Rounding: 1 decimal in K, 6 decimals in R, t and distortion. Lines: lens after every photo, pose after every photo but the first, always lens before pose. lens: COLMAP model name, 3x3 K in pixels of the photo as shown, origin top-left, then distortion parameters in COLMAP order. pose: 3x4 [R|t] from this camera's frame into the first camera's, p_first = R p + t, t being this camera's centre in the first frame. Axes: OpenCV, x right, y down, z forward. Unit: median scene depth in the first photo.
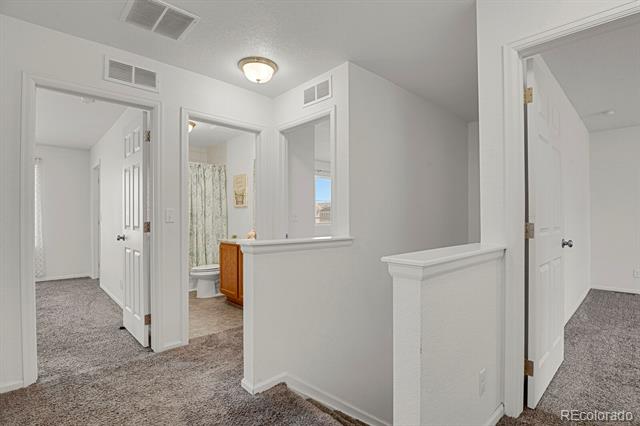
lens RADIAL K [[313.3, 0, 318.9], [0, 313.3, 215.7], [0, 0, 1]] dist [-0.022983, -0.003889]
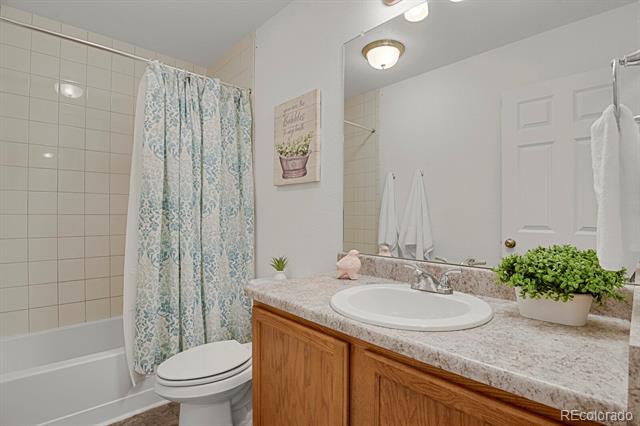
lens RADIAL K [[313.3, 0, 321.2], [0, 313.3, 212.9], [0, 0, 1]] dist [-0.022983, -0.003889]
pose [[0.999918, 0.004566, 0.011967, -0.223035], [-0.004603, 0.999985, 0.003097, 0.005296], [-0.011953, -0.003152, 0.999924, 0.616105]]
